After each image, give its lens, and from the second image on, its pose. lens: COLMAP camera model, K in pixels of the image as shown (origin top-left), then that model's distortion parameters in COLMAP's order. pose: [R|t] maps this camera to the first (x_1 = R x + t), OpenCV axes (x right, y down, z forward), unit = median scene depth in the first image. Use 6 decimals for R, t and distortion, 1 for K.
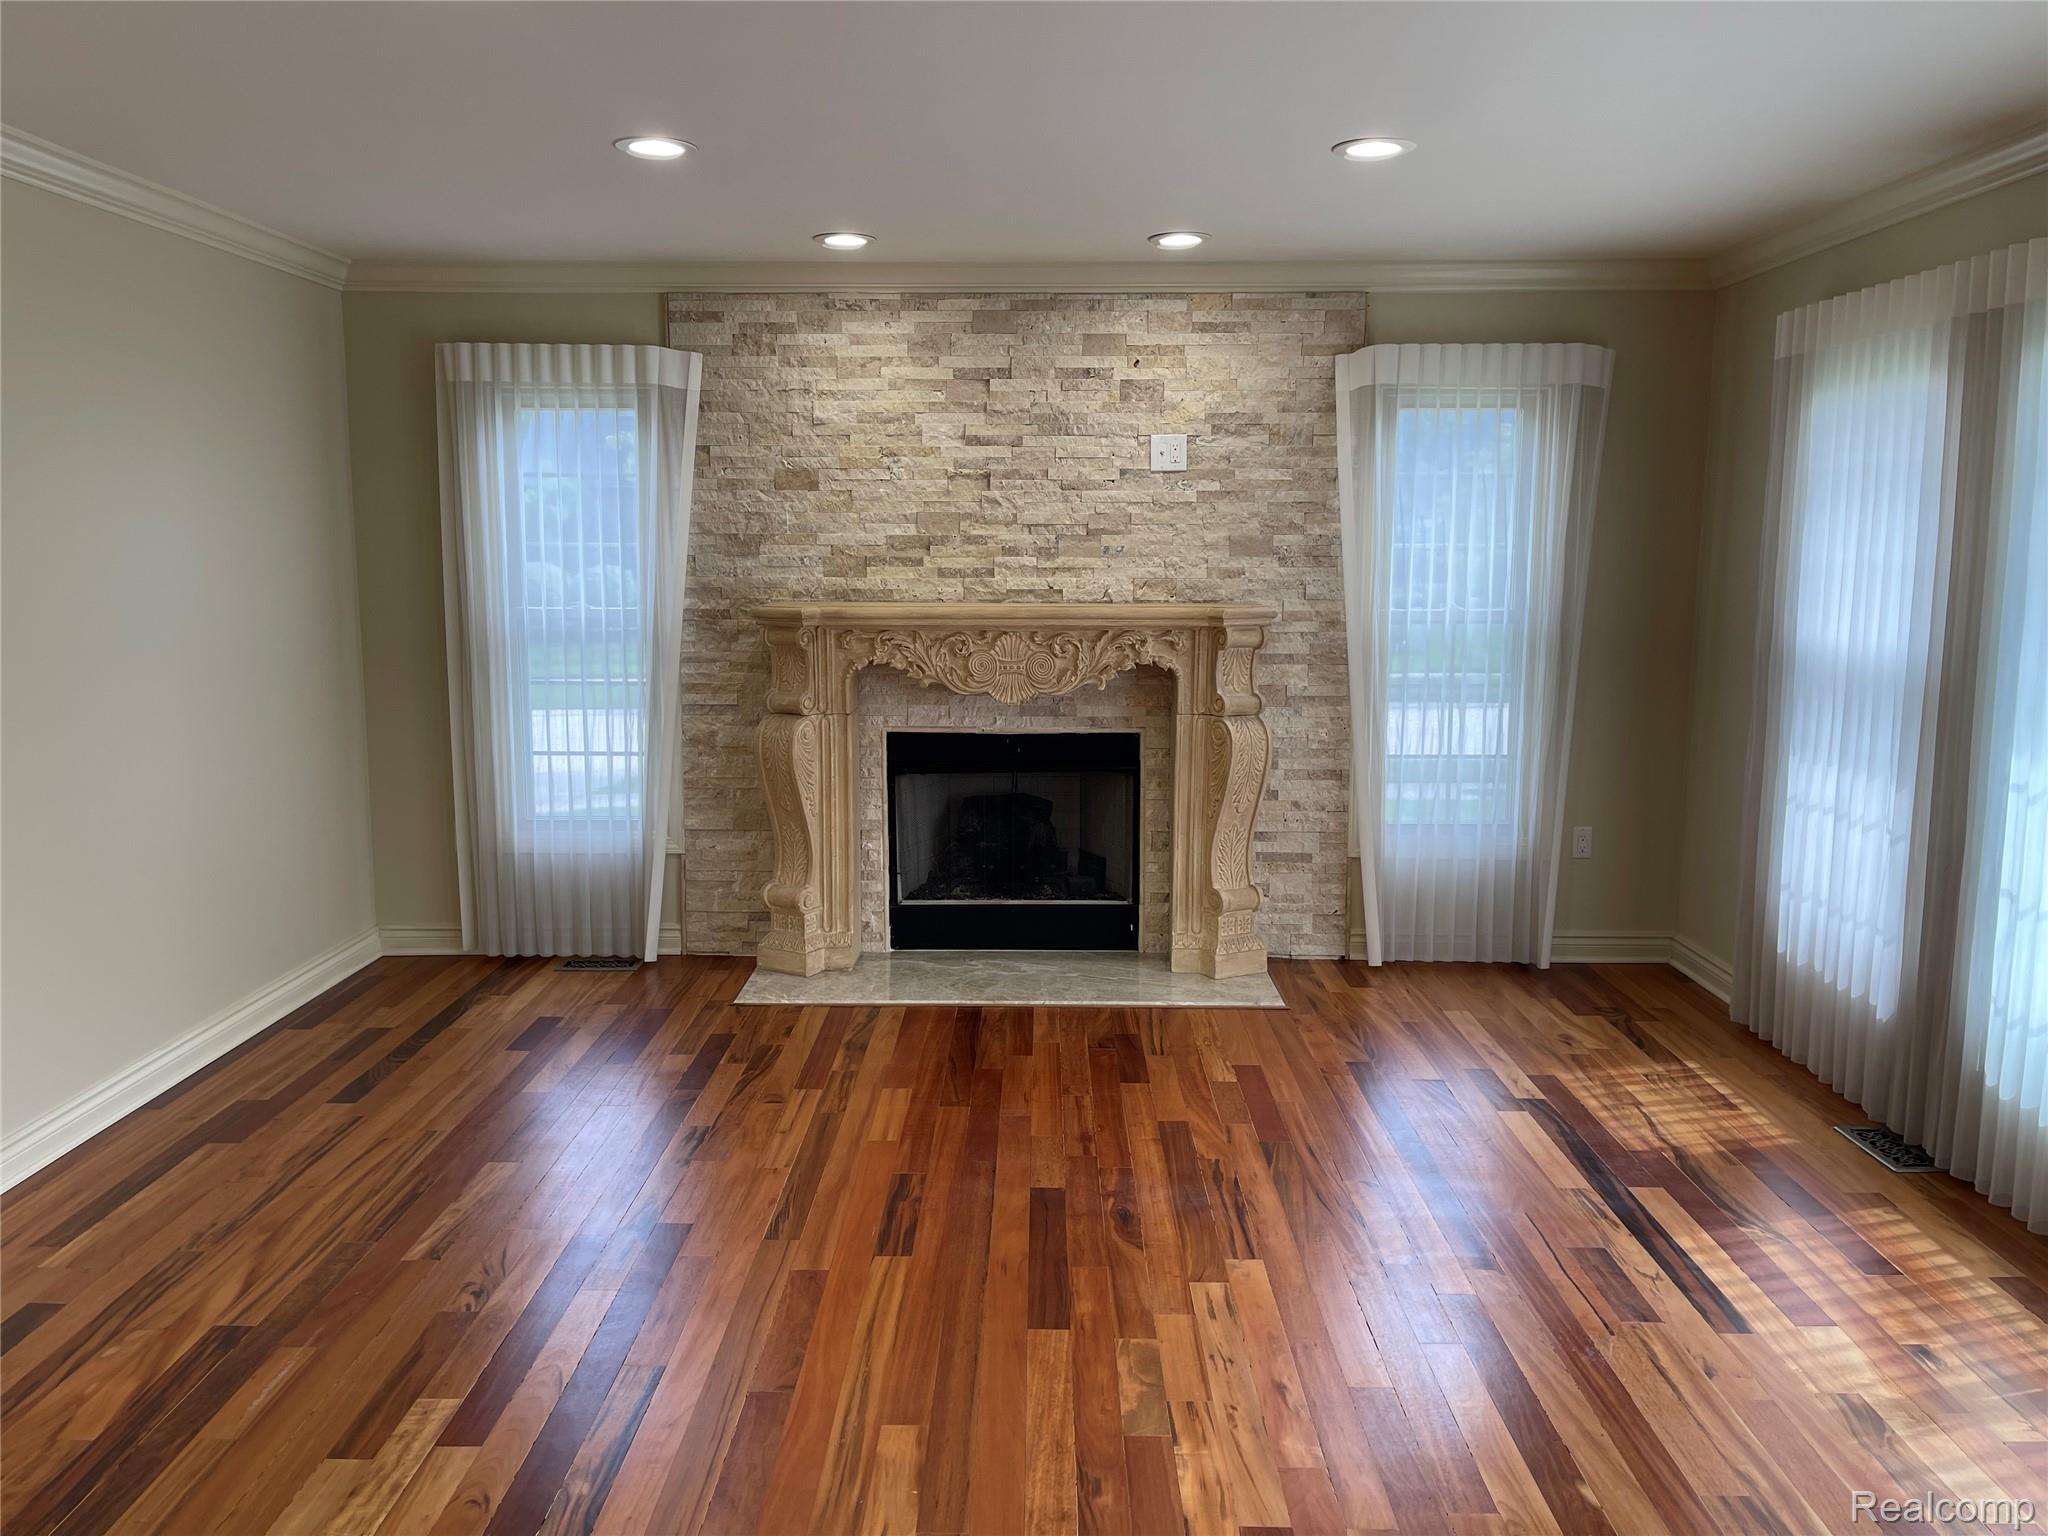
lens RADIAL K [[1541.4, 0, 1034.2], [0, 1541.4, 749.4], [0, 0, 1]] dist [0.105134, -0.148611]
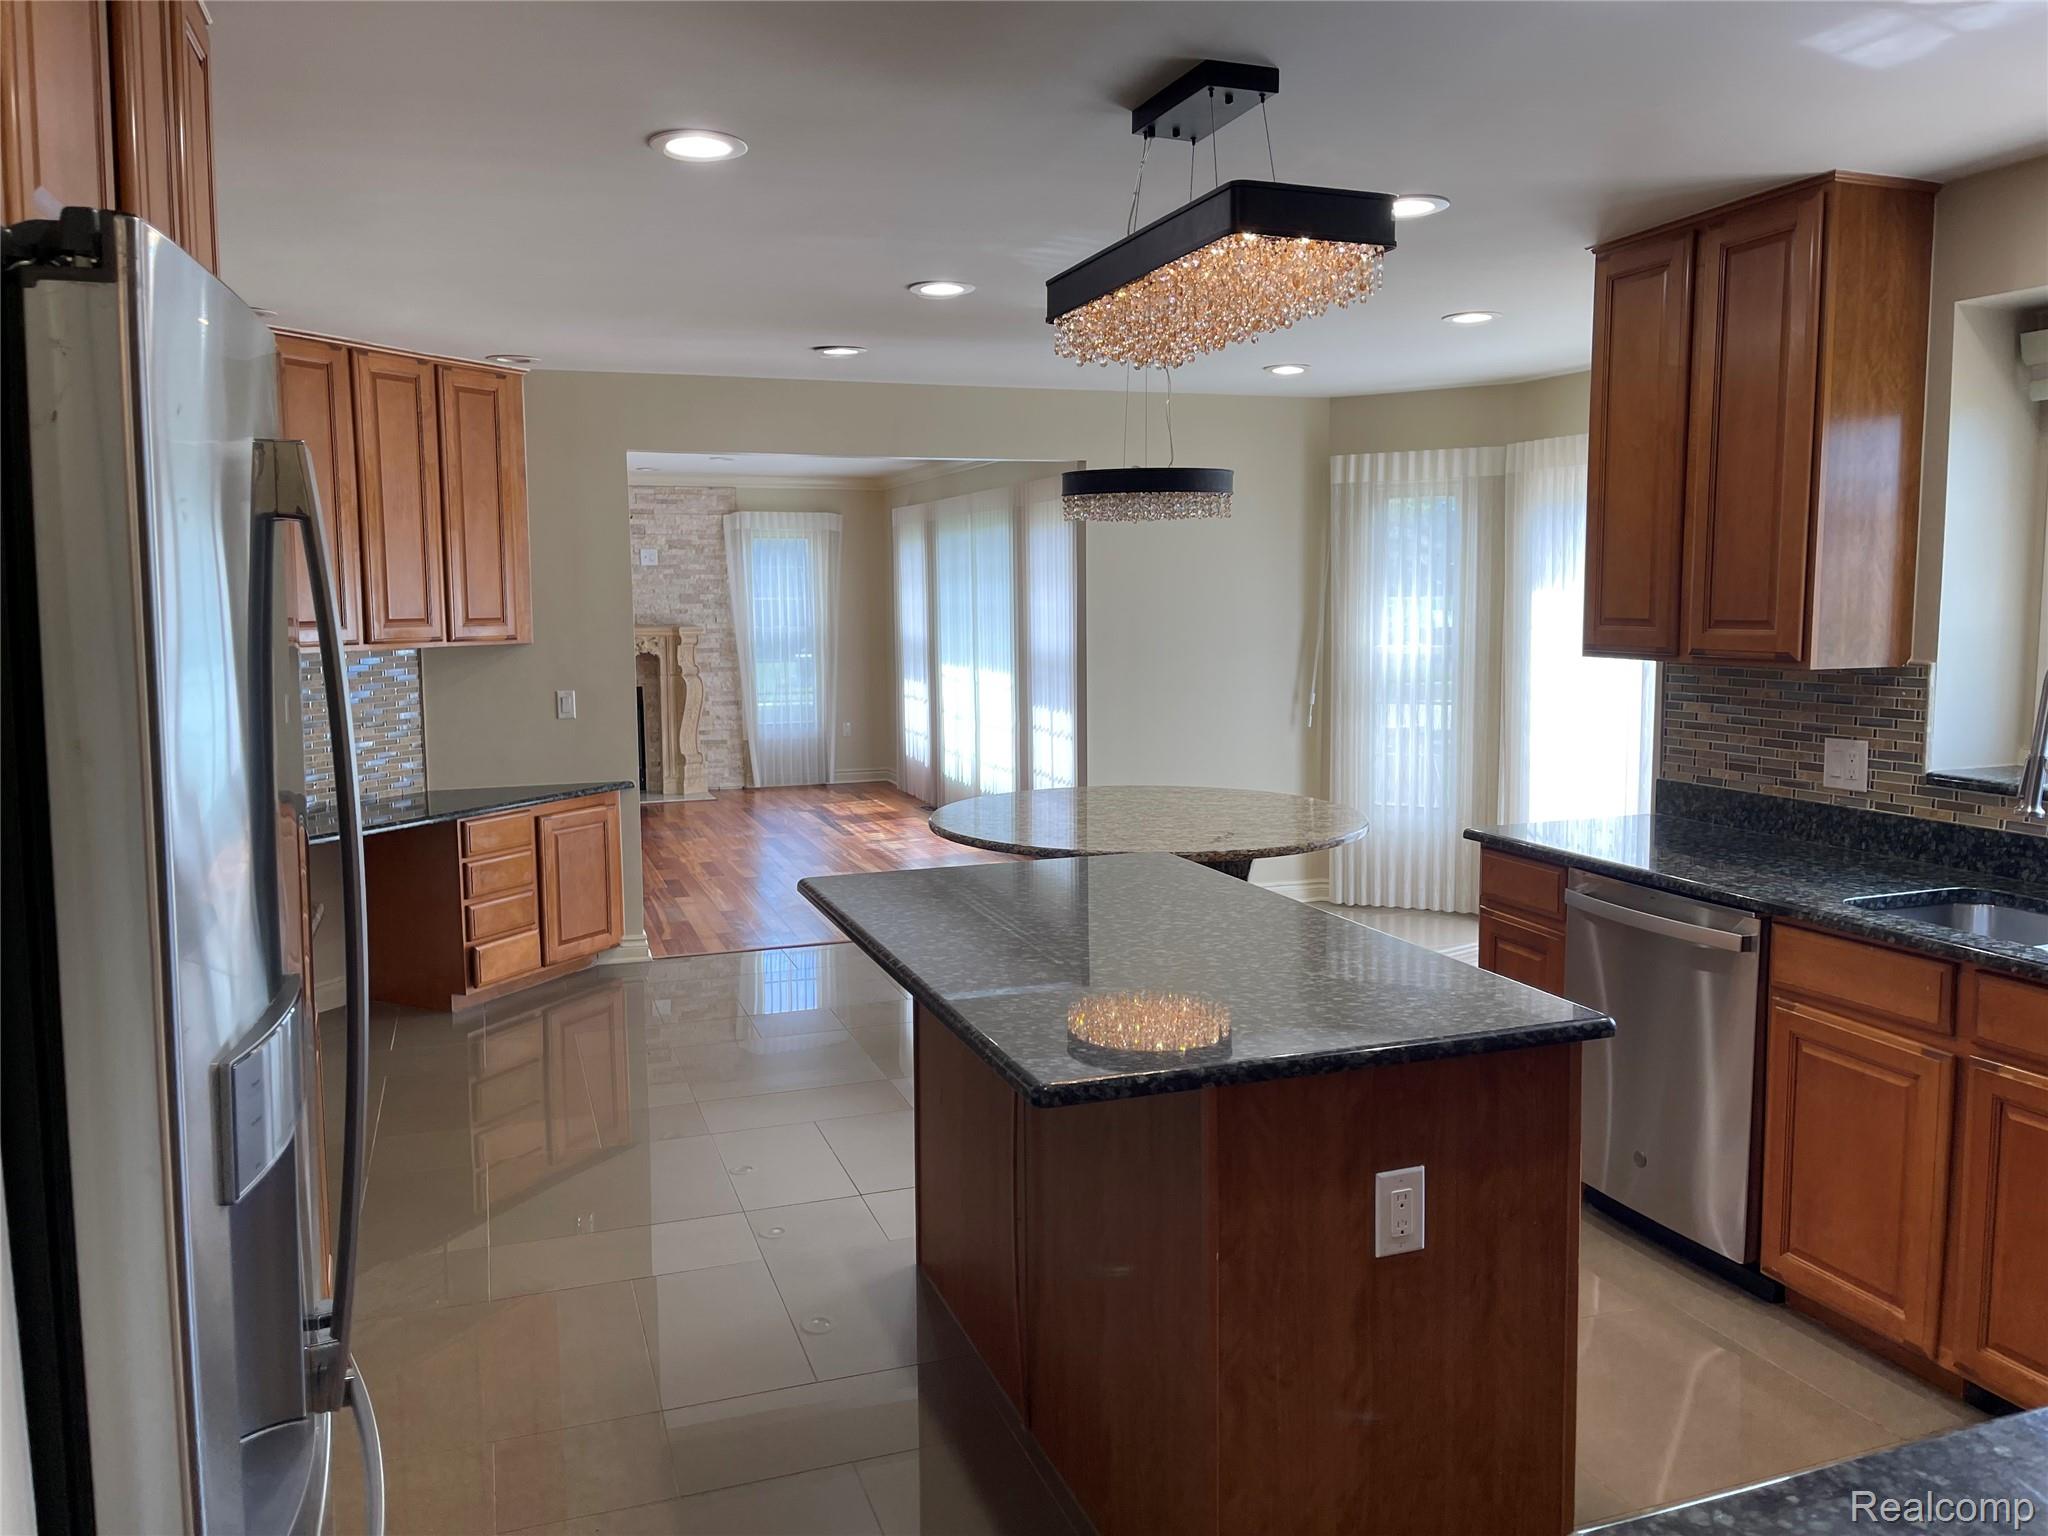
lens RADIAL K [[1540.1, 0, 1023.5], [0, 1540.1, 760.7], [0, 0, 1]] dist [0.068521, -0.072610]
pose [[0.941302, -0.048088, 0.334122, -0.160336], [0.058606, 0.998050, -0.021464, 0.173572], [-0.332439, 0.039786, 0.942285, -1.228004]]
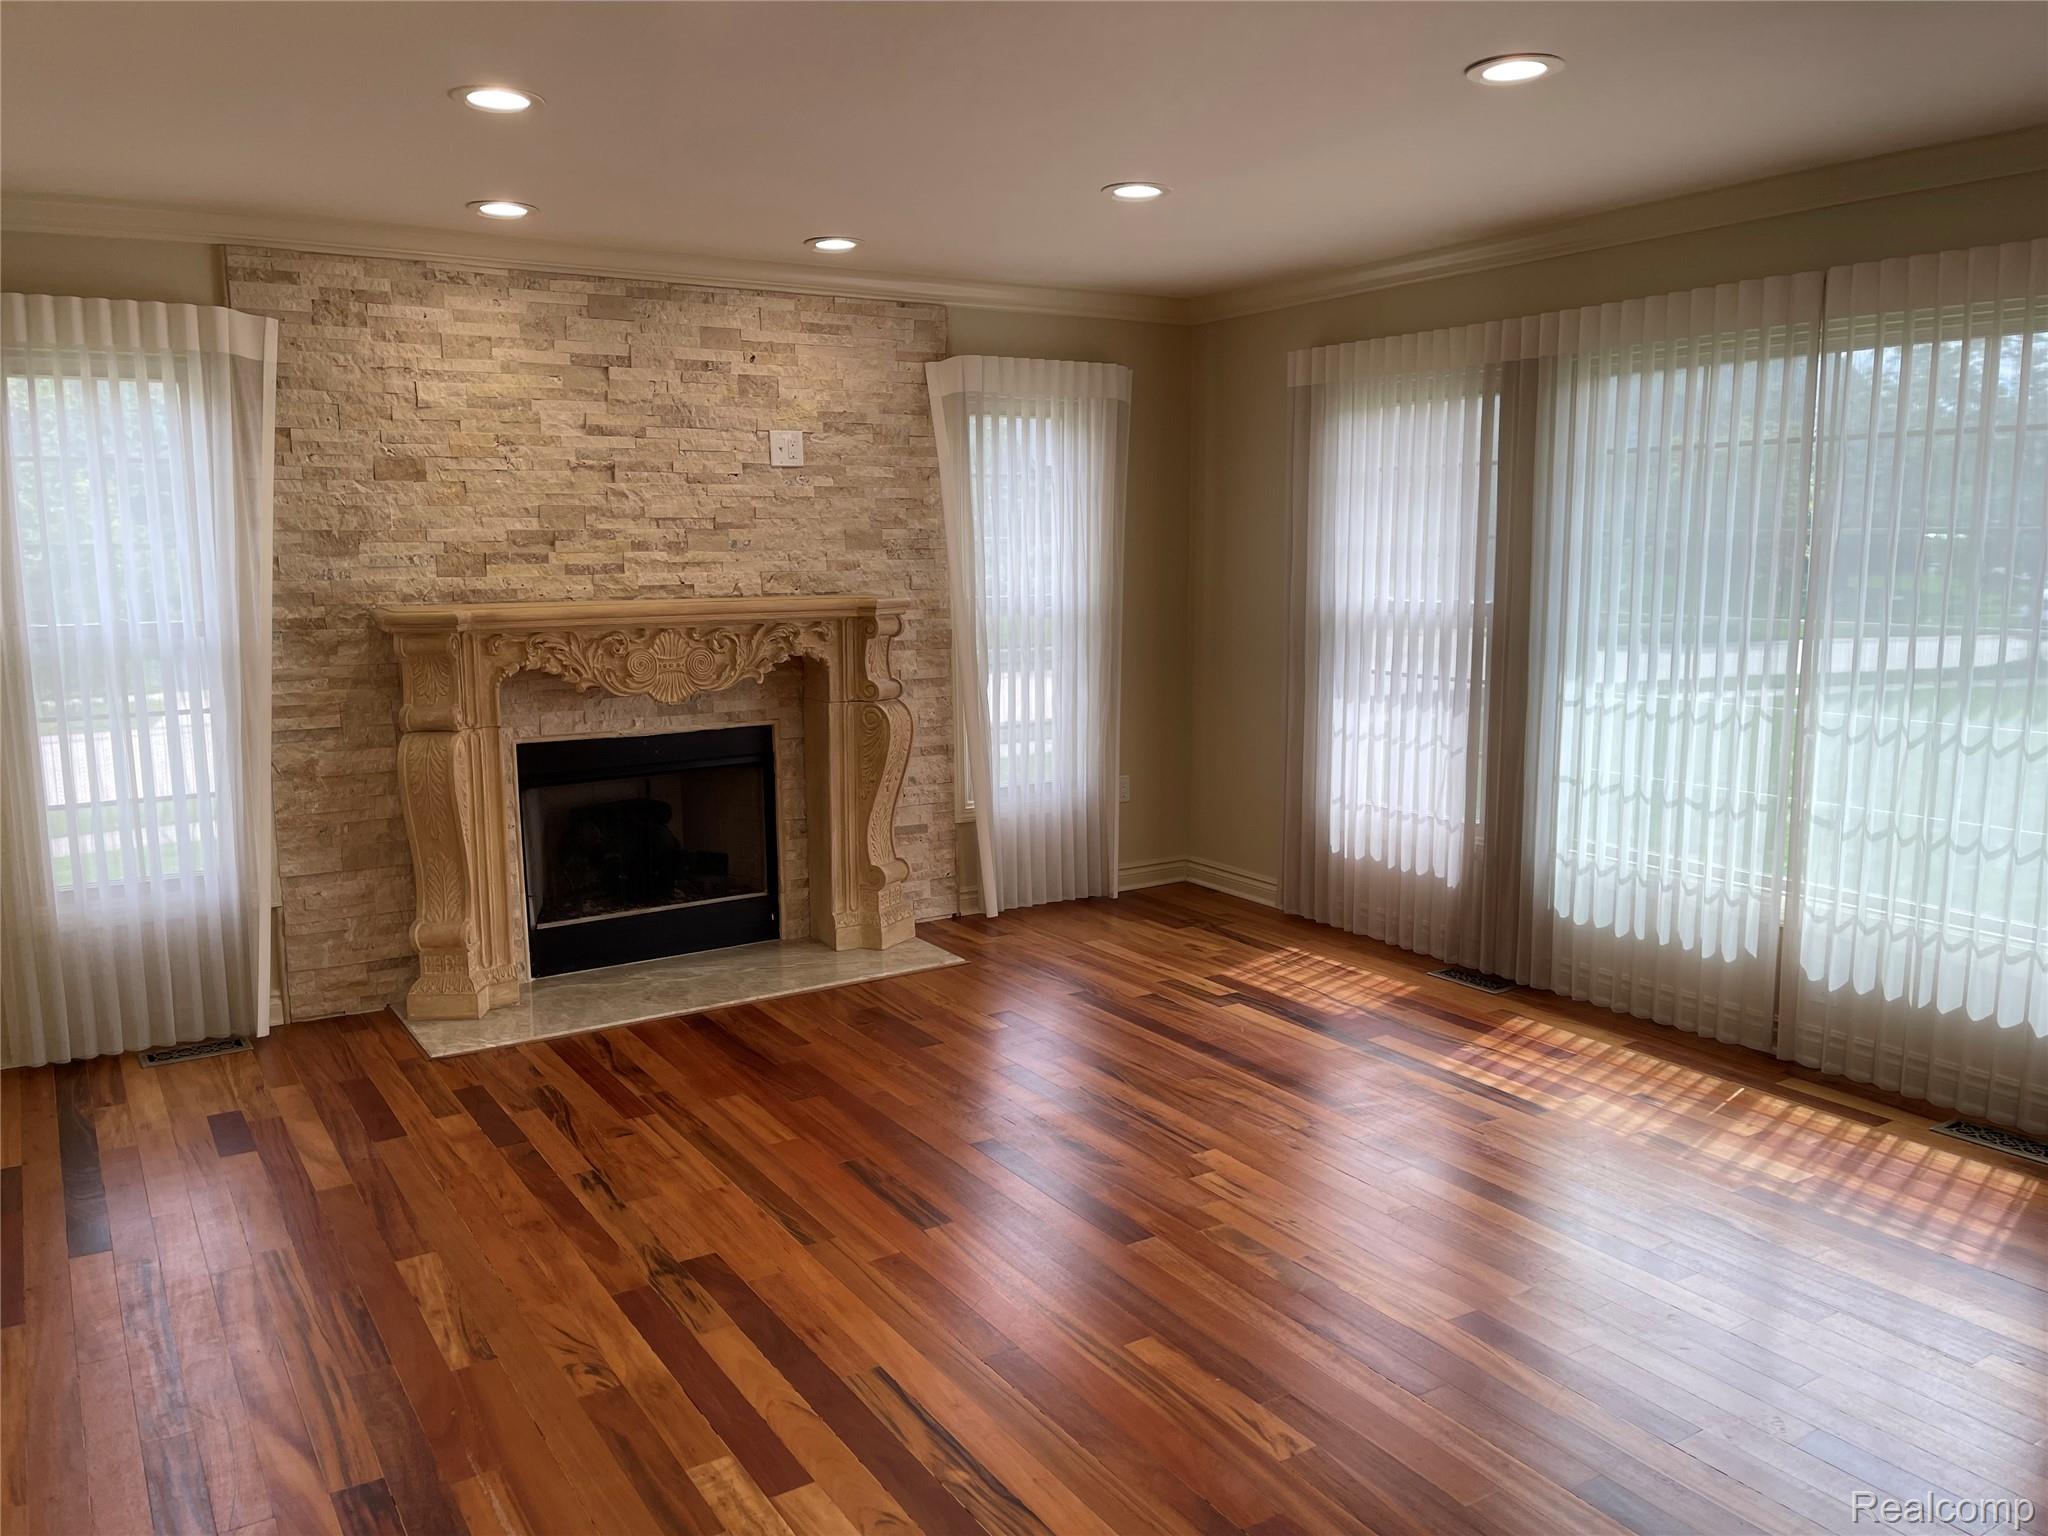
lens RADIAL K [[1540.1, 0, 1023.5], [0, 1540.1, 760.7], [0, 0, 1]] dist [0.068521, -0.072610]
pose [[0.839123, -0.088401, 0.536711, -0.349035], [0.082751, 0.995967, 0.034666, -0.008698], [-0.537611, 0.015324, 0.843054, 0.058240]]
